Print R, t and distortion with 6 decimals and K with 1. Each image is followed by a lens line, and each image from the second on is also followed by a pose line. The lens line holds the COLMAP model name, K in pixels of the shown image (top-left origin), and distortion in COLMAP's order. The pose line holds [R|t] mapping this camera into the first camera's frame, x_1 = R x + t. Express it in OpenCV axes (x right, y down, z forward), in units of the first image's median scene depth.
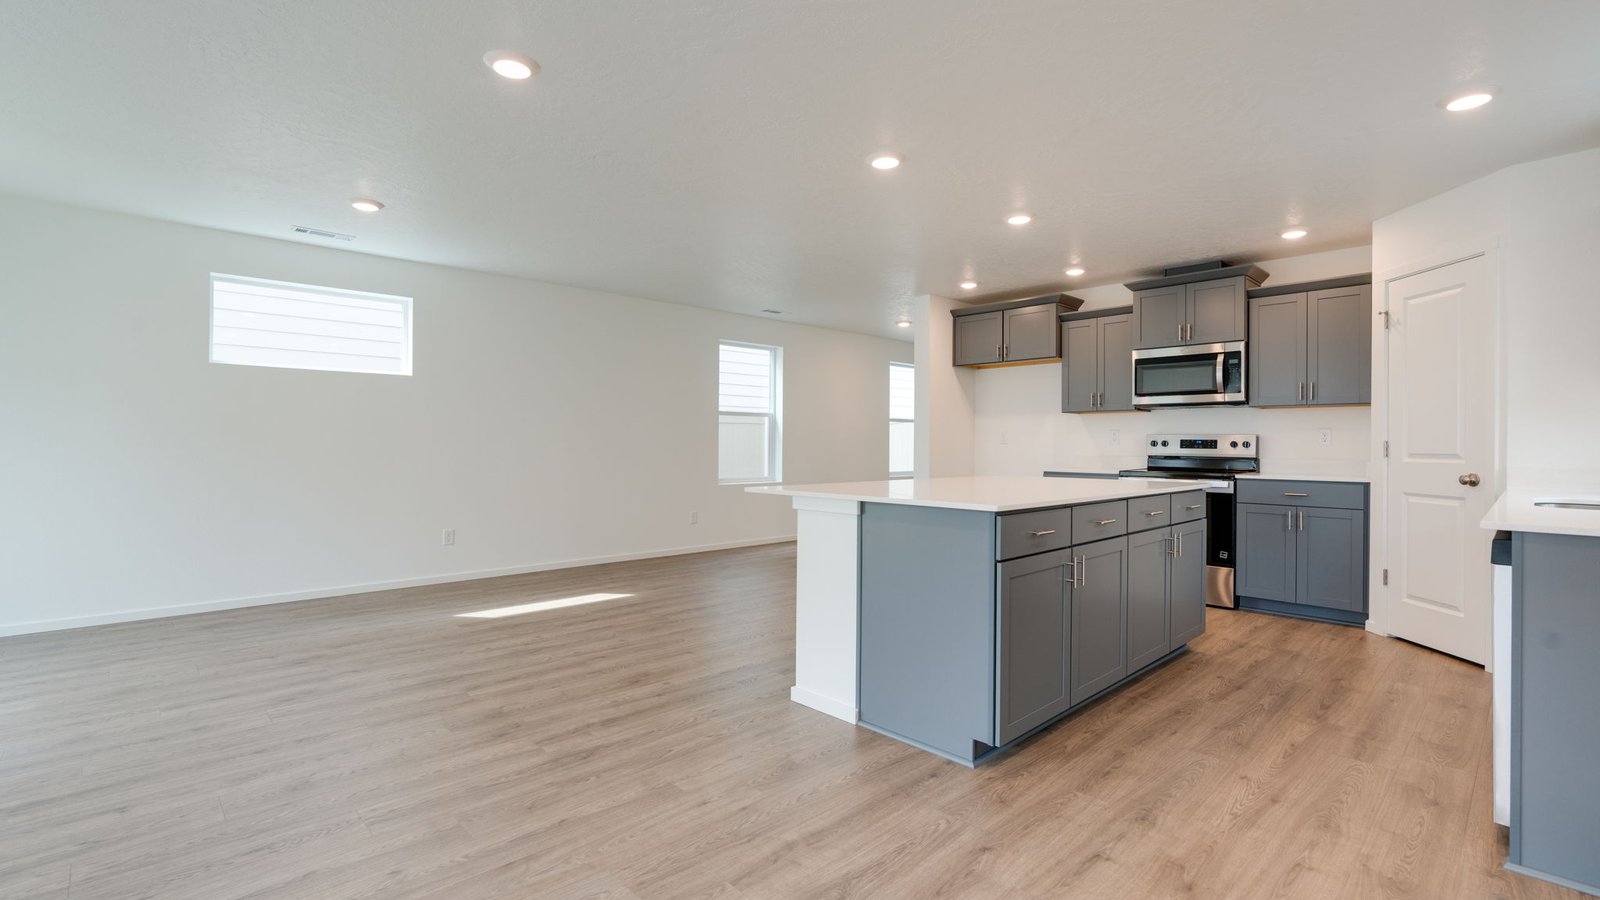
lens RADIAL K [[717.7, 0, 796.3], [0, 717.7, 442.4], [0, 0, 1]] dist [-0.011950, 0.004932]
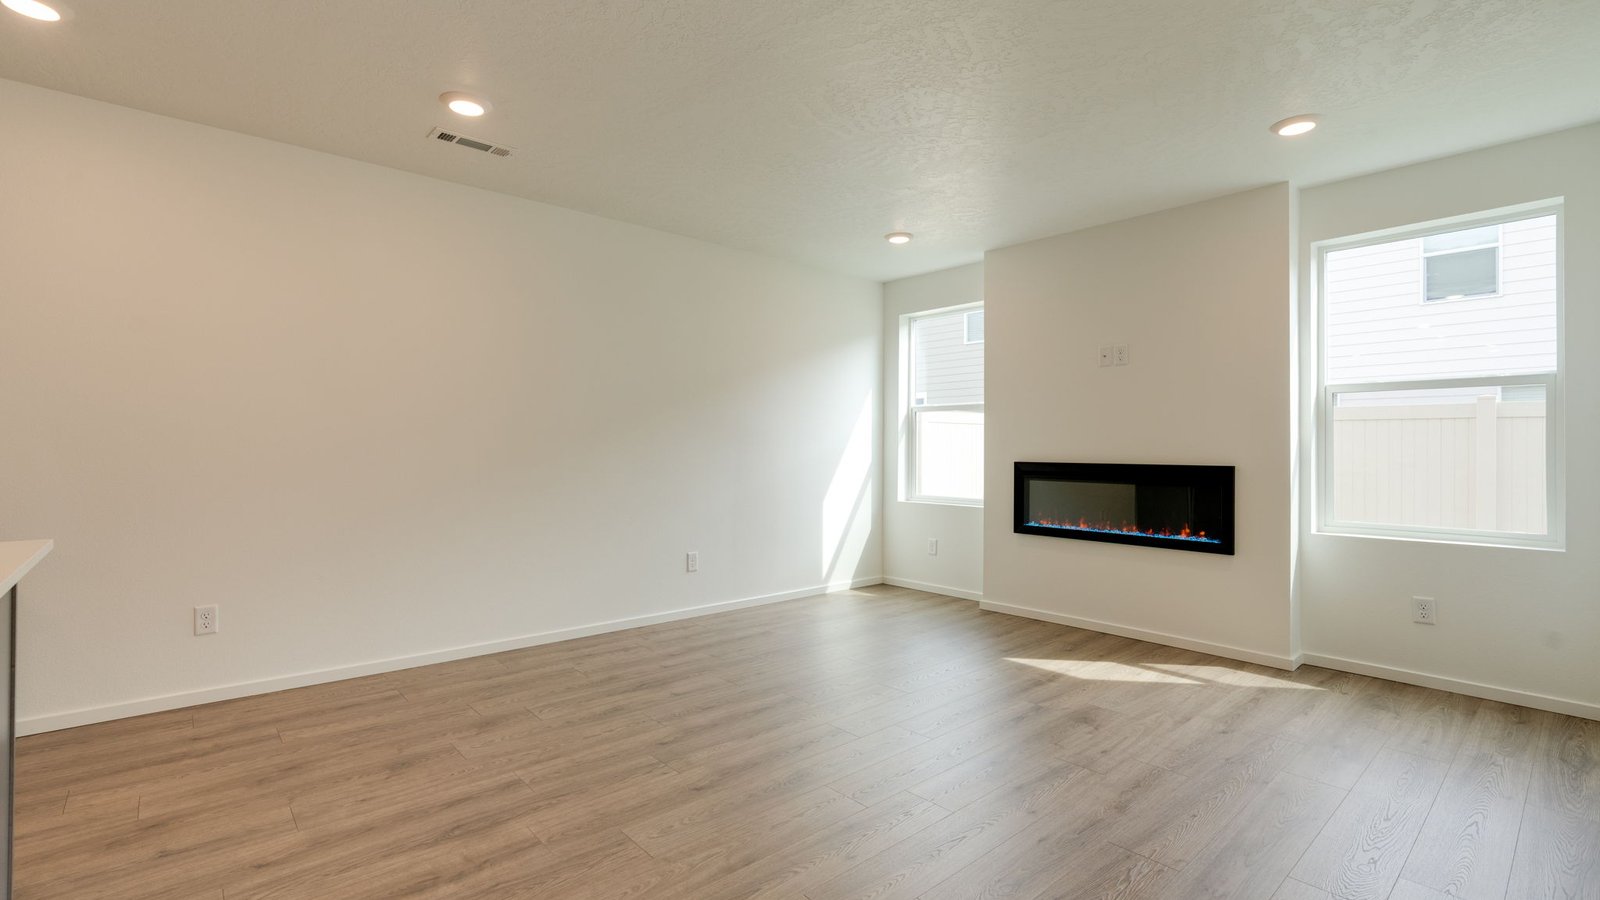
lens RADIAL K [[717.7, 0, 796.0], [0, 717.7, 440.5], [0, 0, 1]] dist [-0.011950, 0.004932]
pose [[-0.999138, -0.011630, 0.039861, -0.233651], [-0.012107, 0.999858, -0.011751, 0.000537], [-0.039719, -0.012224, -0.999136, 0.935451]]
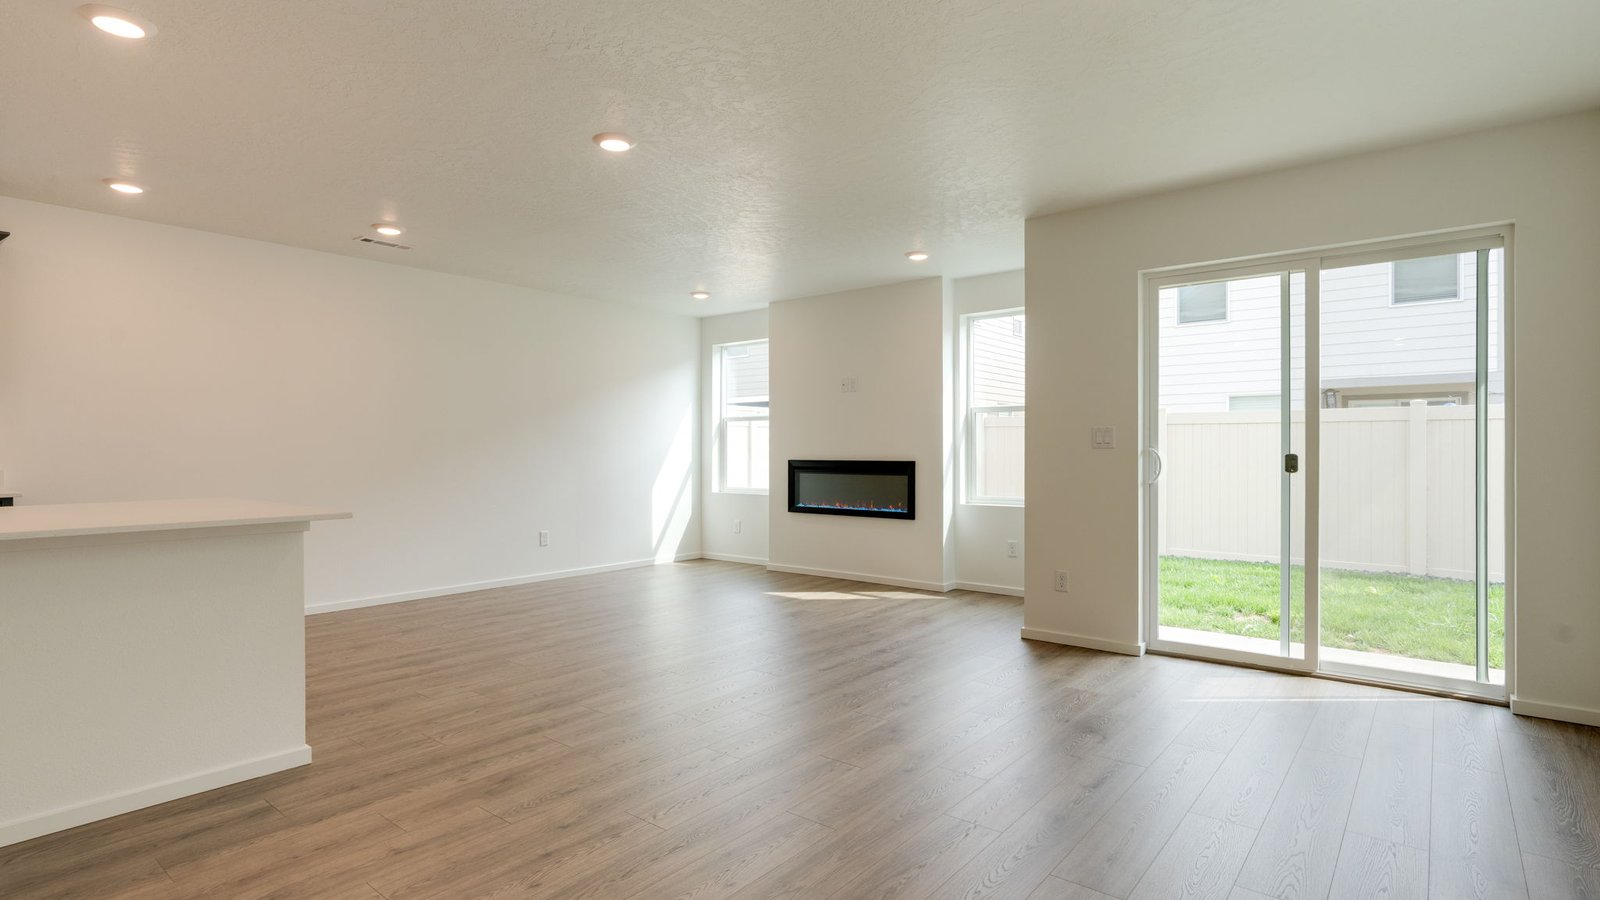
lens RADIAL K [[794.7, 0, 792.0], [0, 794.7, 449.5], [0, 0, 1]] dist [-0.009593, 0.004504]
pose [[-0.992884, -0.005664, -0.118949, -0.340920], [-0.005369, 0.999982, -0.002800, -0.000853], [0.118962, -0.002141, -0.992896, 1.506494]]
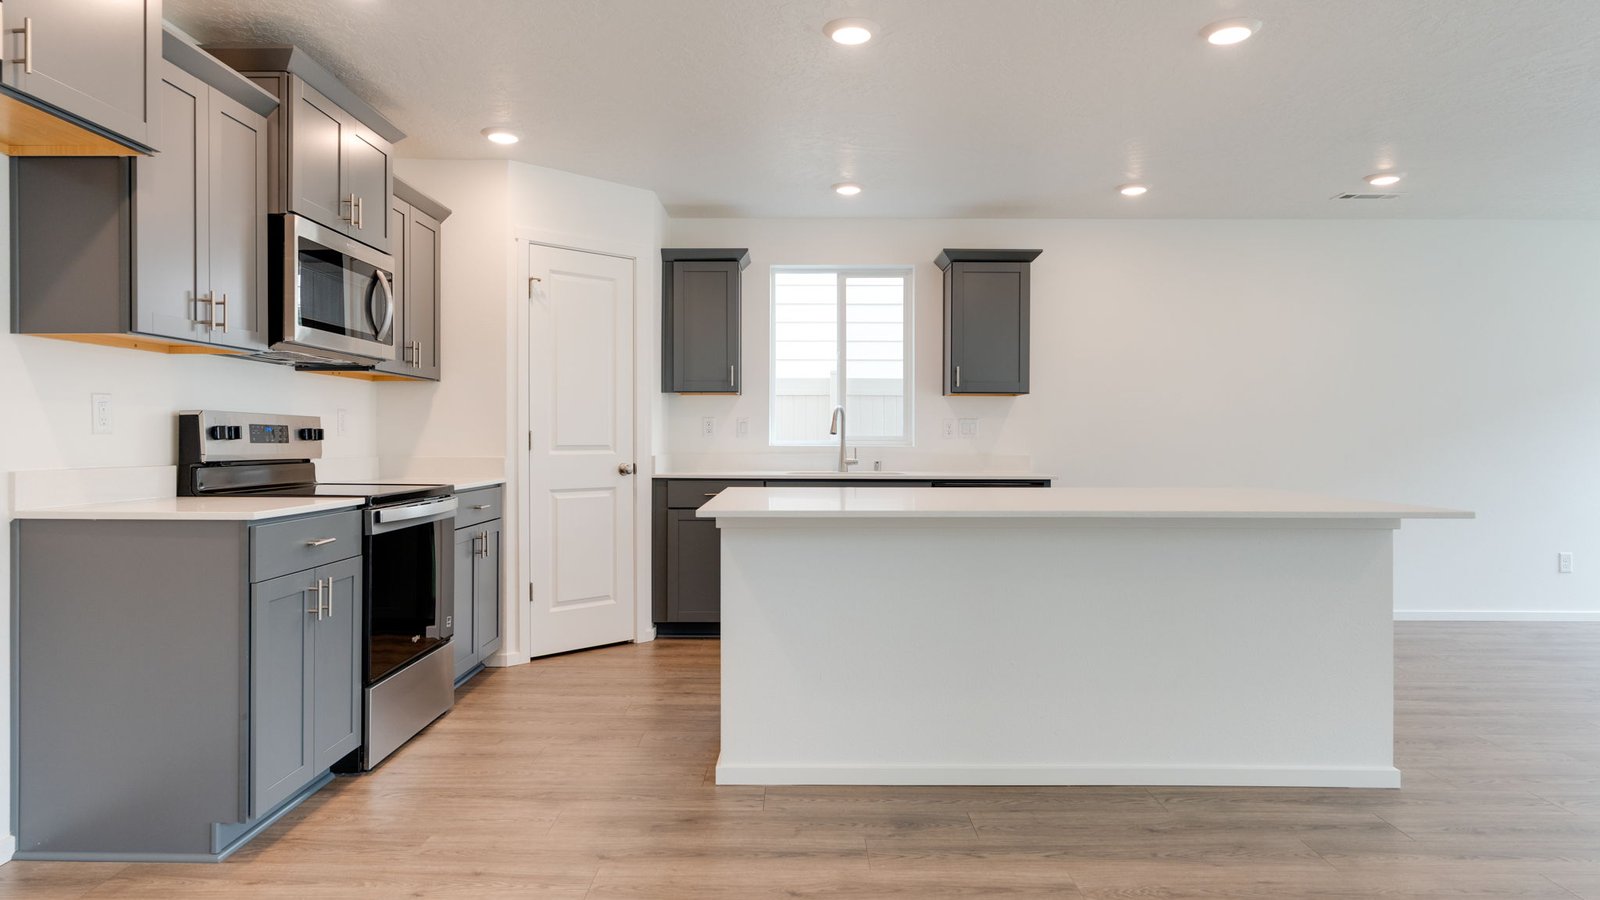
lens RADIAL K [[944.7, 0, 792.2], [0, 944.7, 439.5], [0, 0, 1]] dist [-0.005150, 0.002878]
pose [[-0.716335, -0.008613, 0.697703, -0.178776], [-0.008302, 0.999958, 0.003820, 0.001228], [-0.697707, -0.003056, -0.716377, 1.632877]]
